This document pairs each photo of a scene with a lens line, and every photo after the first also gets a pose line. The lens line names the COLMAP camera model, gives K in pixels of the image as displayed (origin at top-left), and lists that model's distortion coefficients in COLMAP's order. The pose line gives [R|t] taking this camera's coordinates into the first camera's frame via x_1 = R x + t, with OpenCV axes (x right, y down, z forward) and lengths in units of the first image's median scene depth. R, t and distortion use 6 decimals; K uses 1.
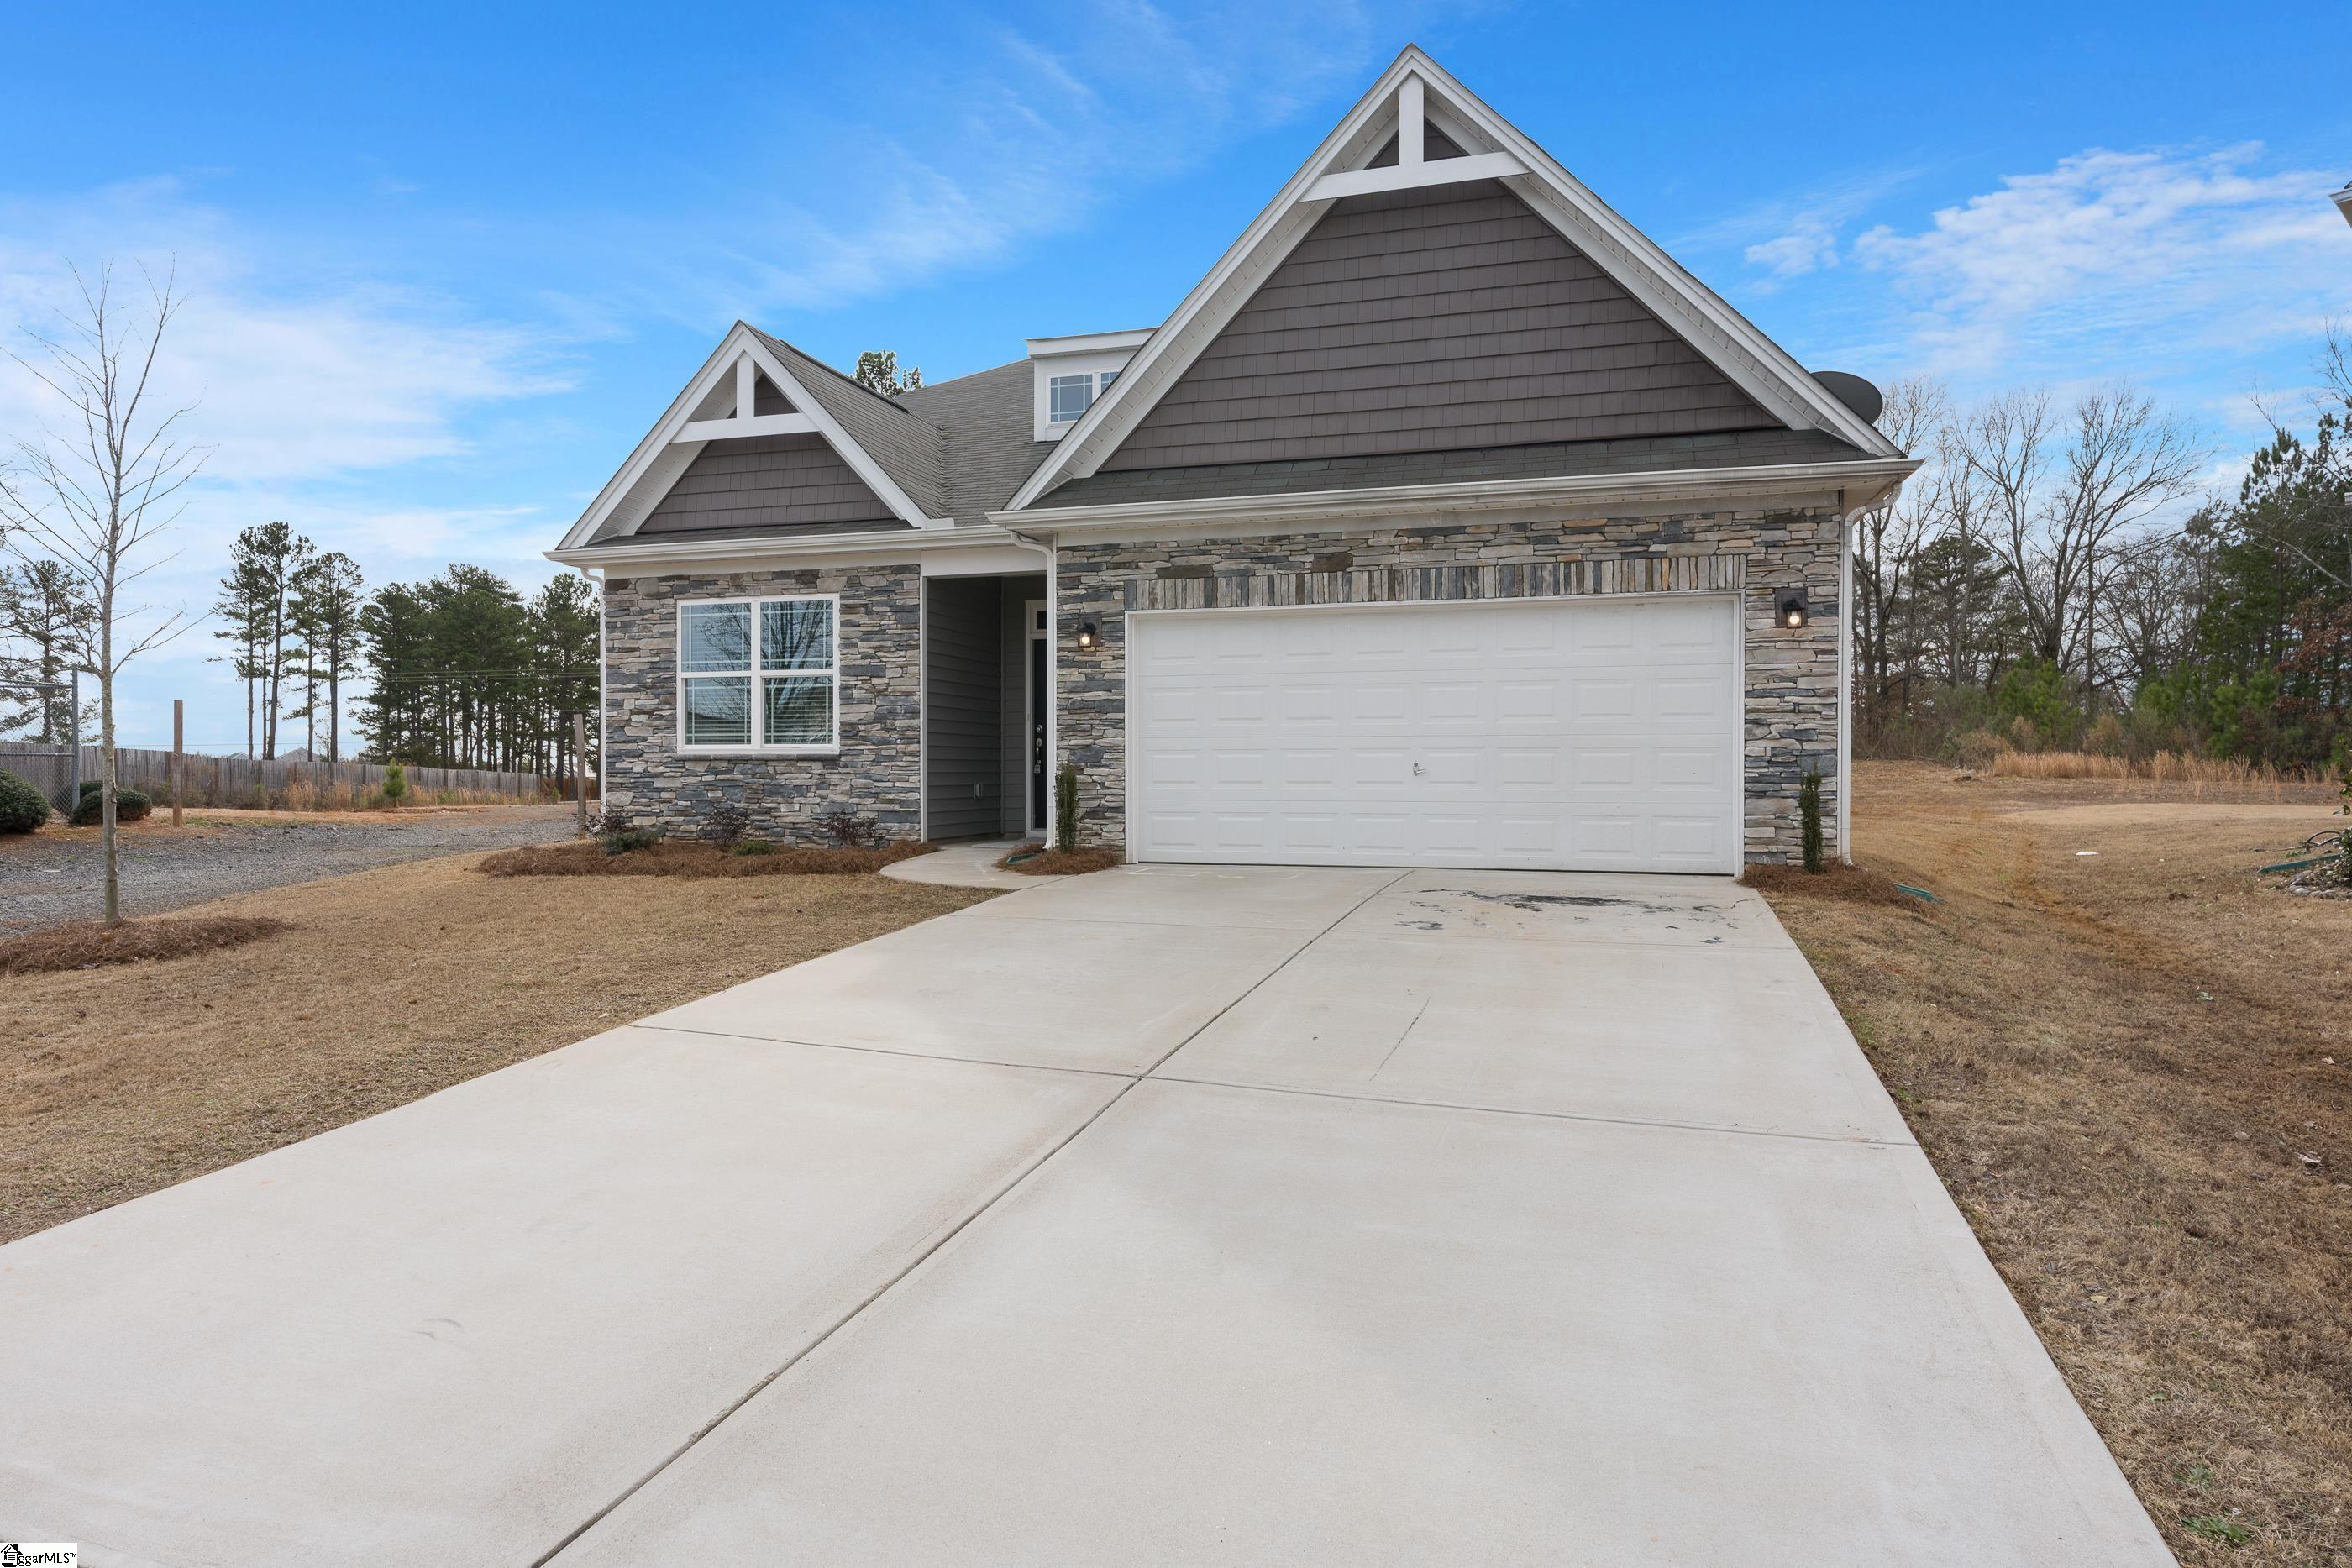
lens RADIAL K [[1346.6, 0, 1176.0], [0, 1346.6, 784.0], [0, 0, 1]] dist [0.004492, 0.000065]
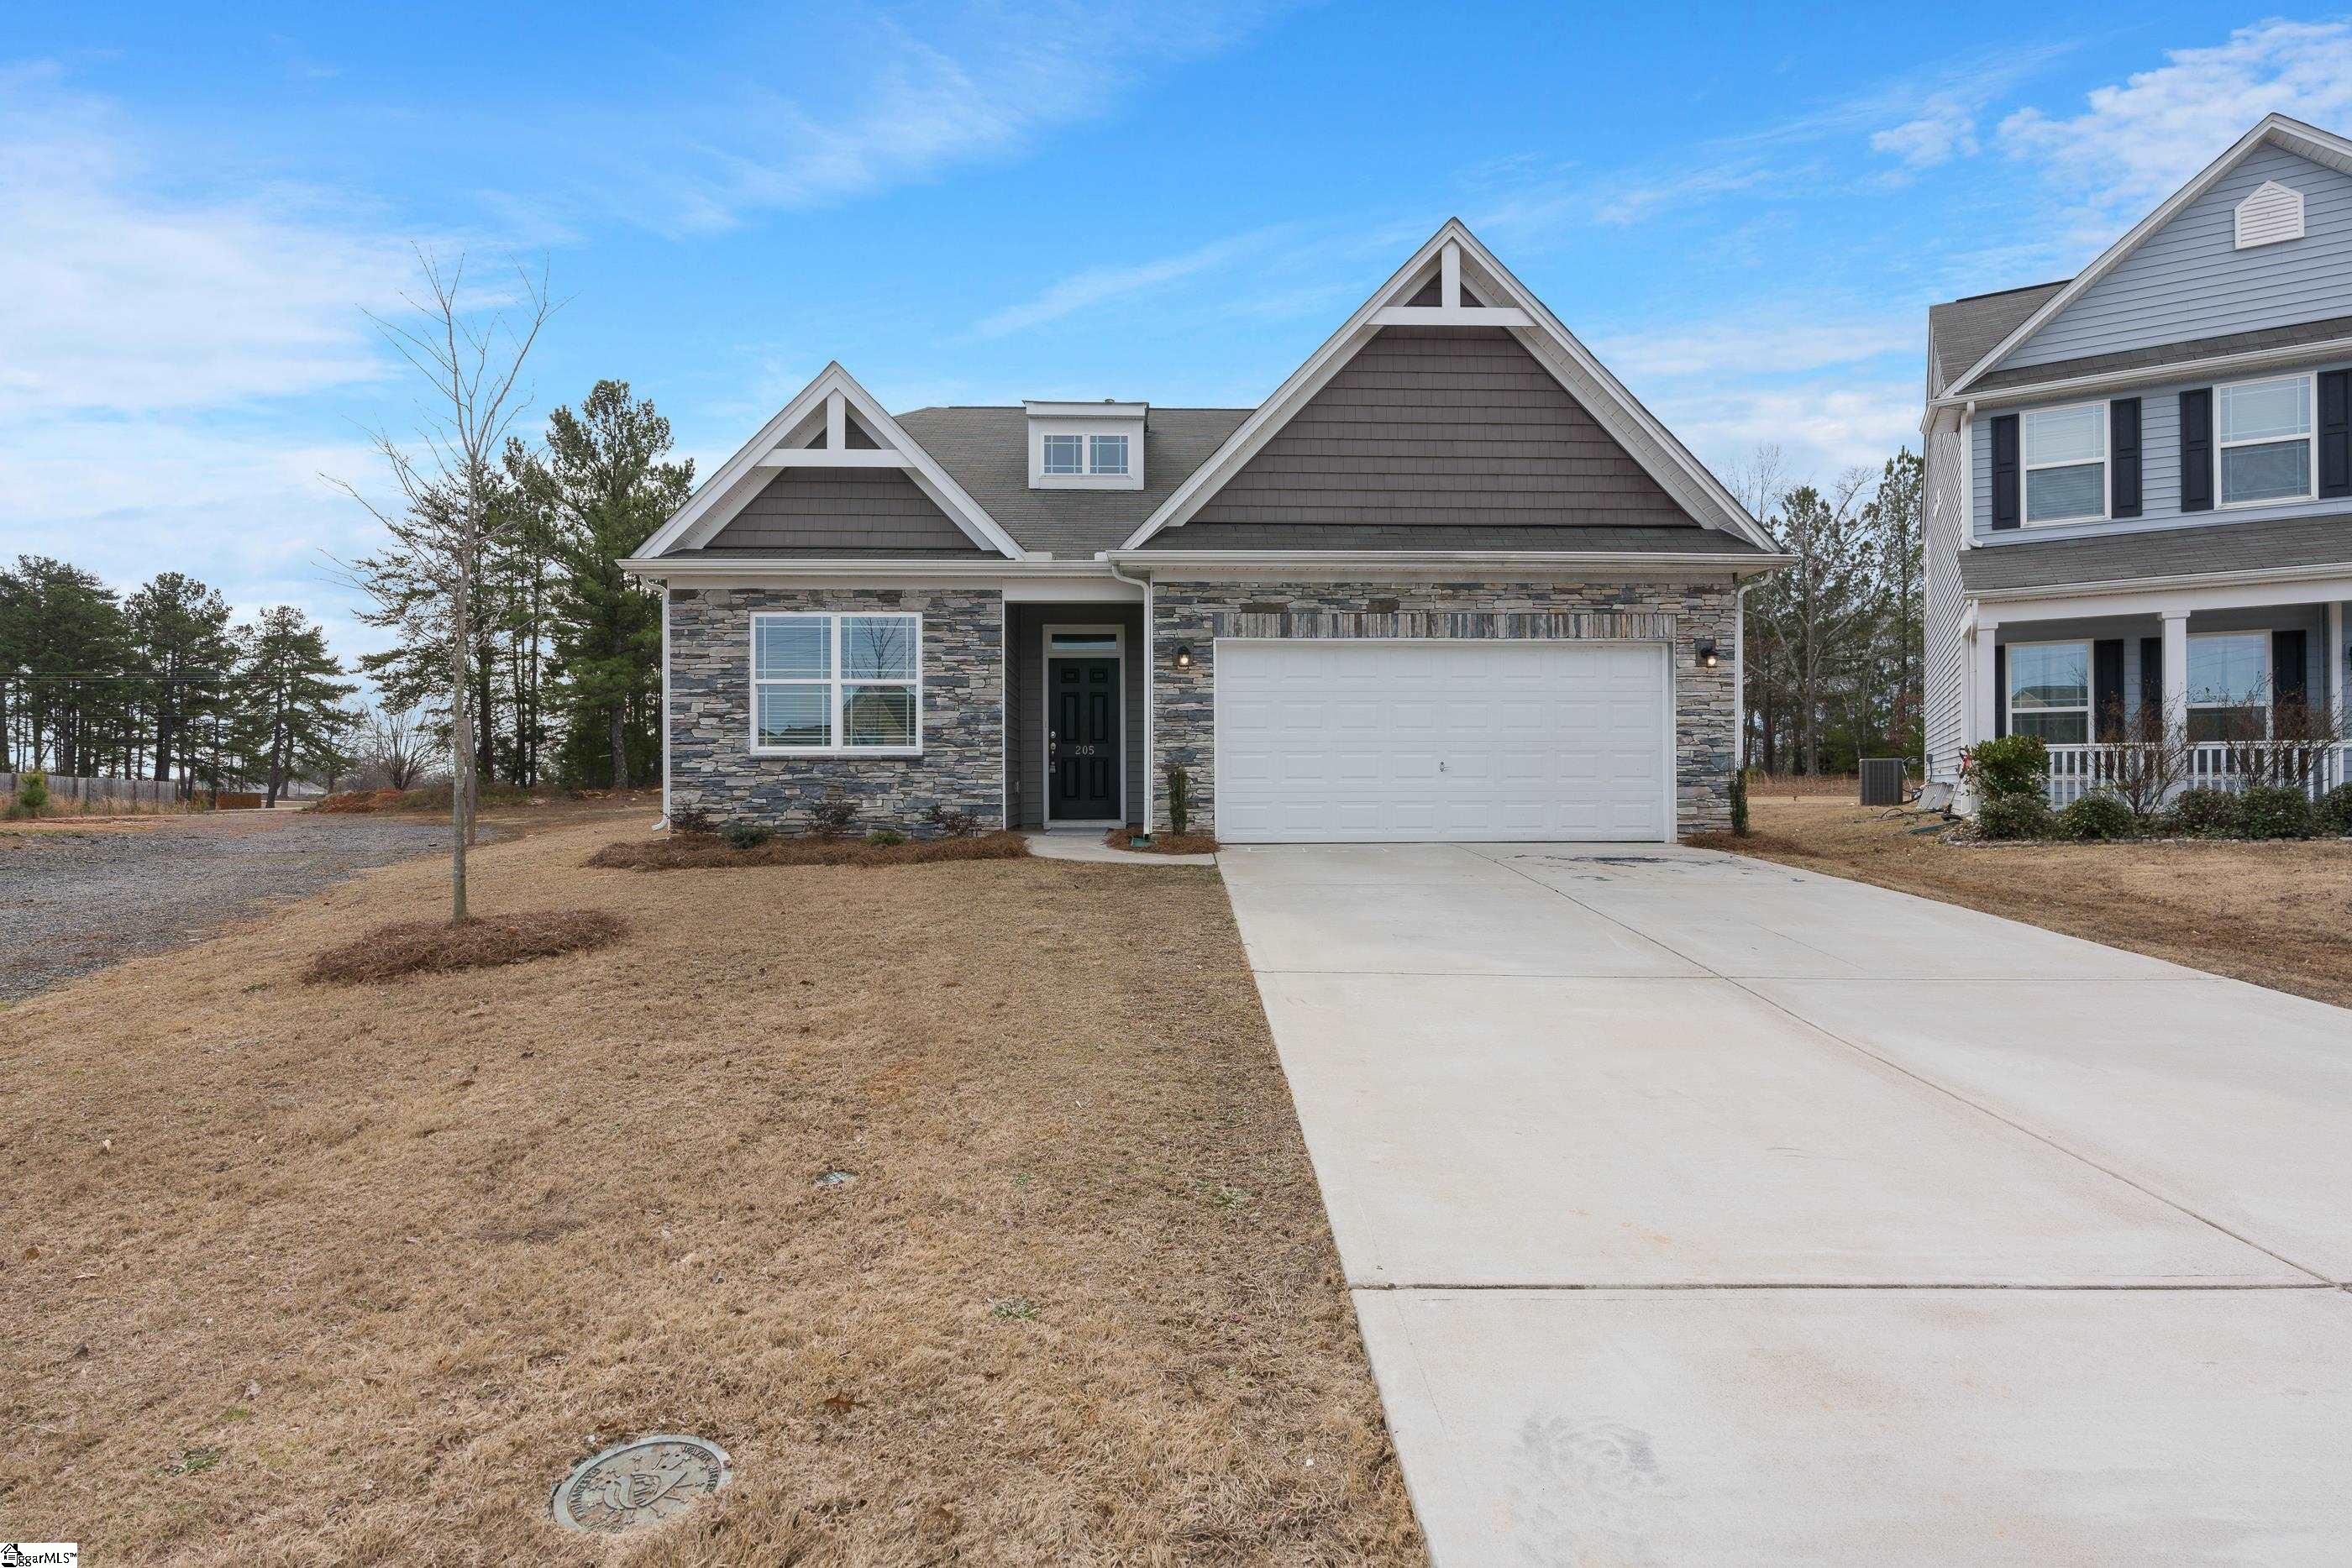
lens RADIAL K [[1152.2, 0, 1180.3], [0, 1152.2, 776.5], [0, 0, 1]] dist [-0.003033, 0.000992]
pose [[0.945712, -0.002694, 0.324994, -0.400803], [0.006378, 0.999927, -0.010271, 0.007741], [-0.324942, 0.011786, 0.945660, 0.024100]]
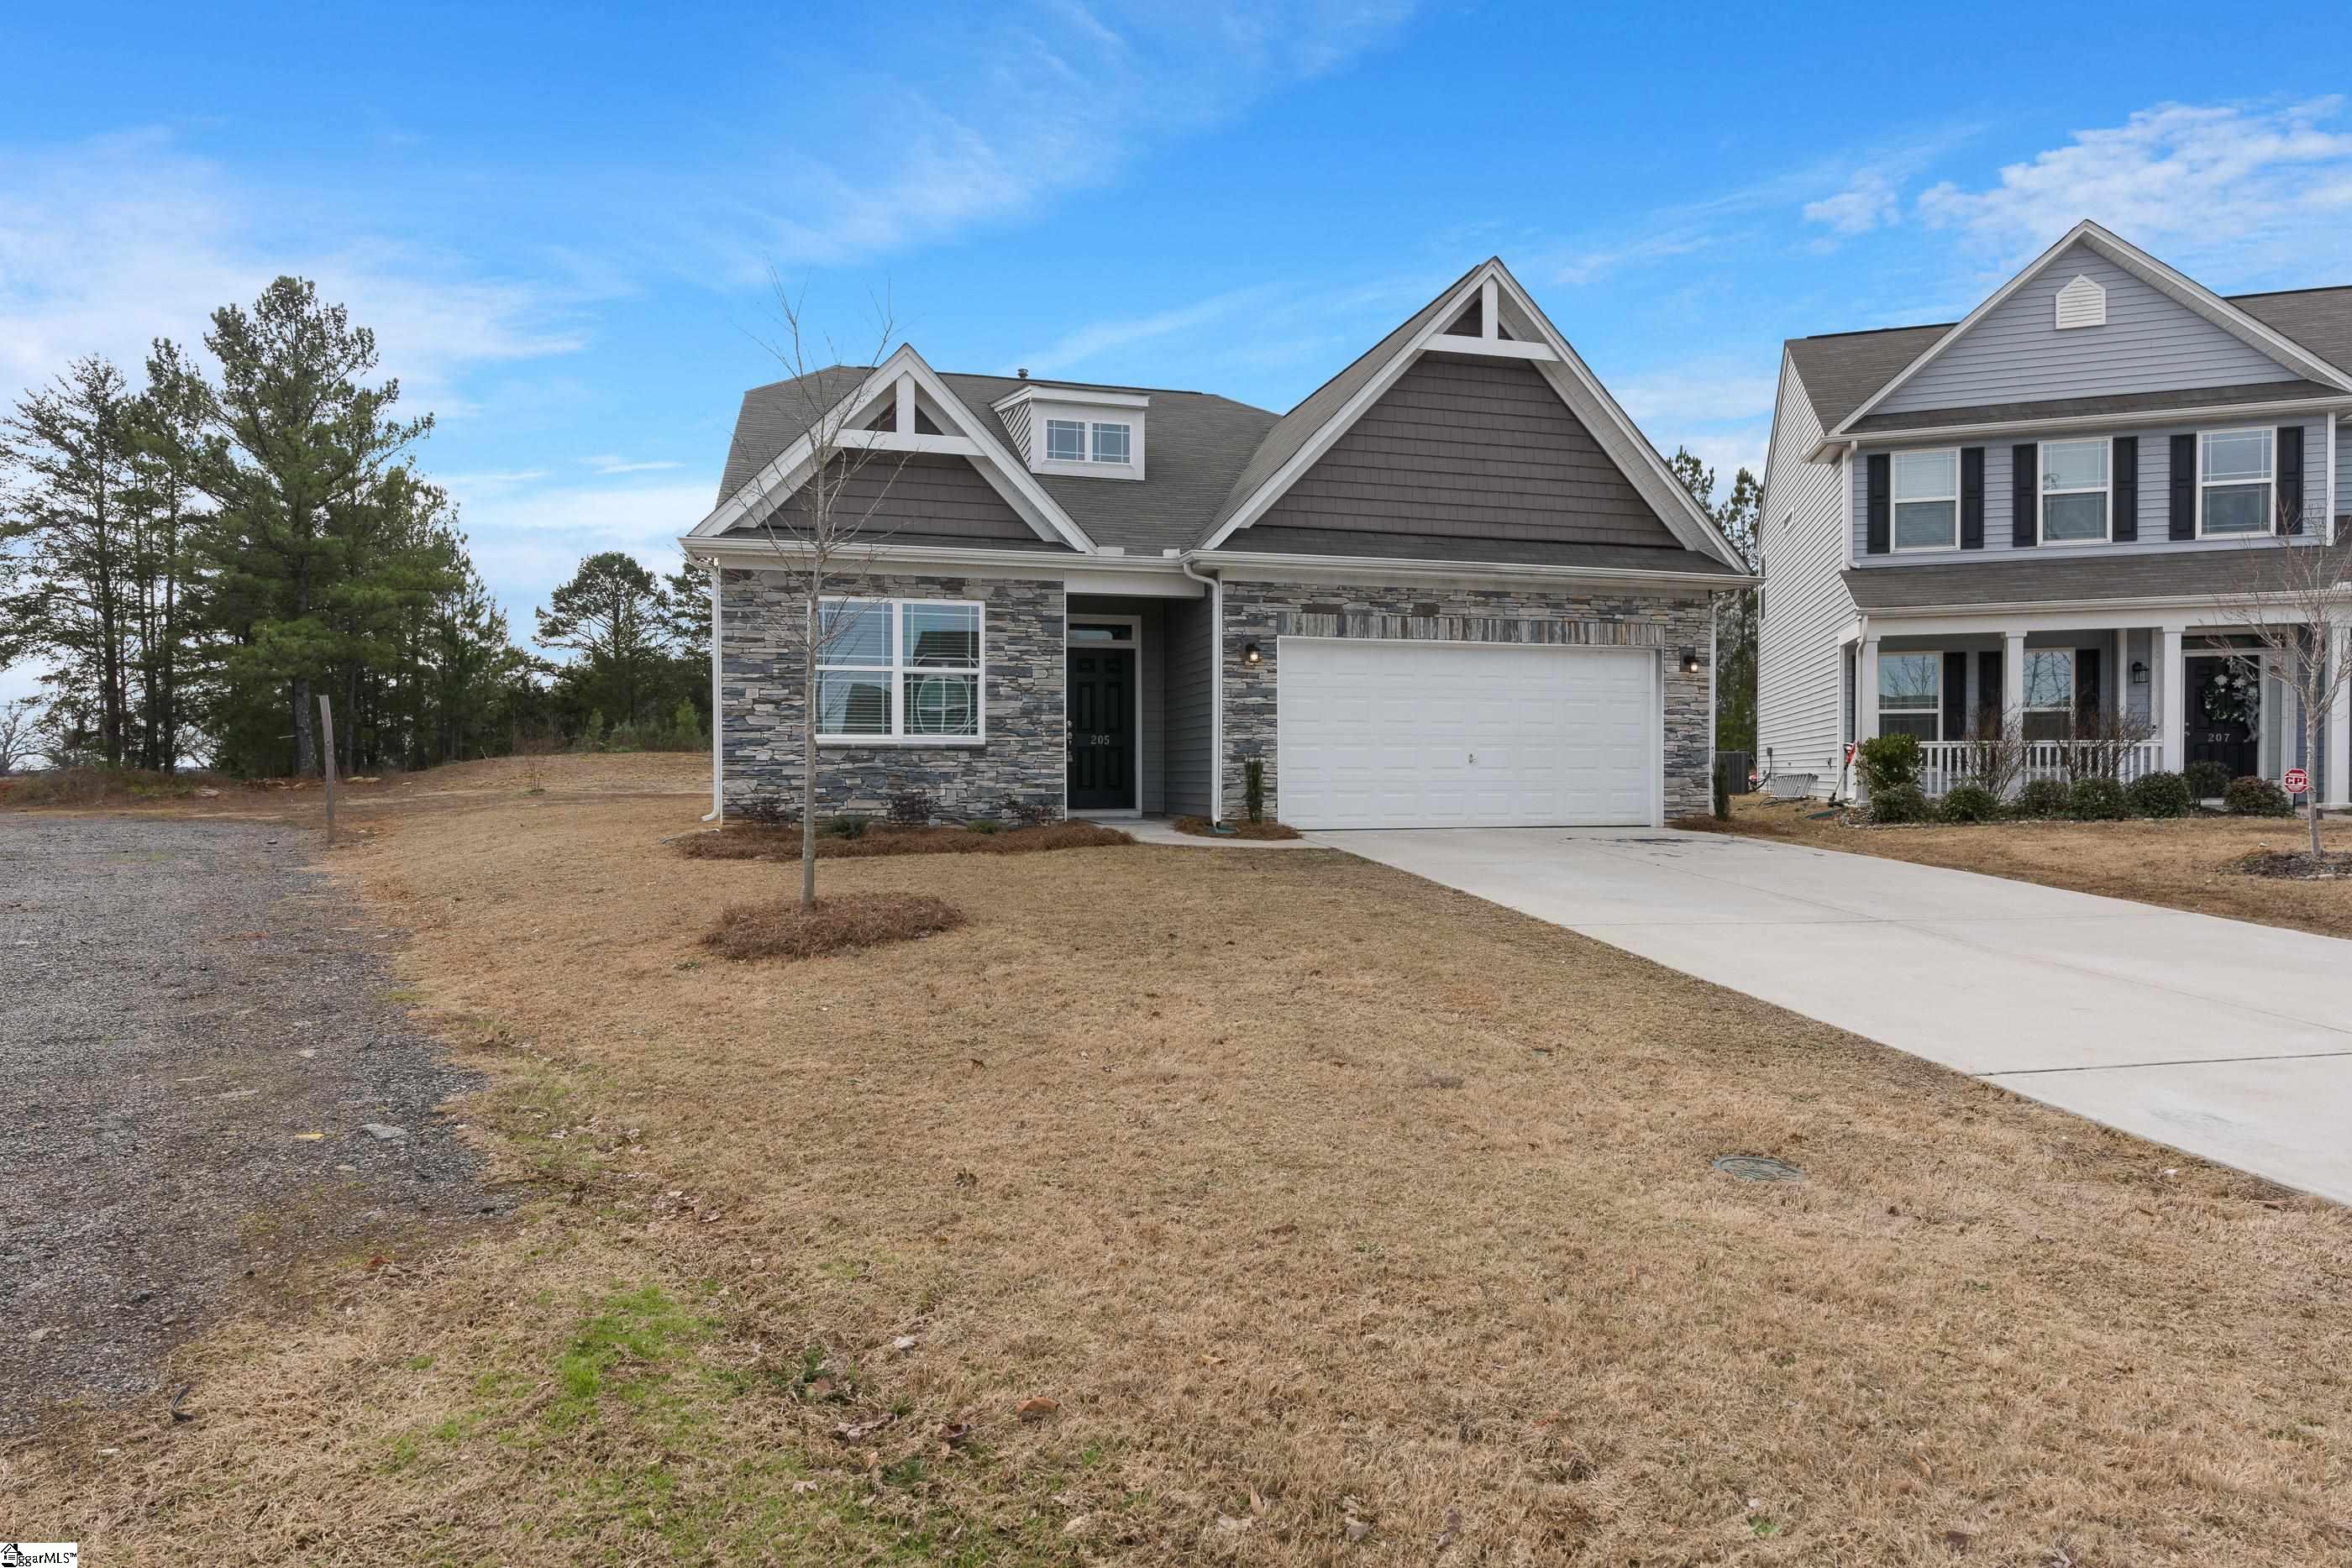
lens RADIAL K [[1291.0, 0, 1176.0], [0, 1291.0, 784.0], [0, 0, 1]] dist [0.000241, -0.001142]
pose [[0.849617, -0.007227, 0.527351, -0.762192], [0.004767, 0.999970, 0.006023, 0.005624], [-0.527379, -0.002604, 0.849626, 0.002436]]
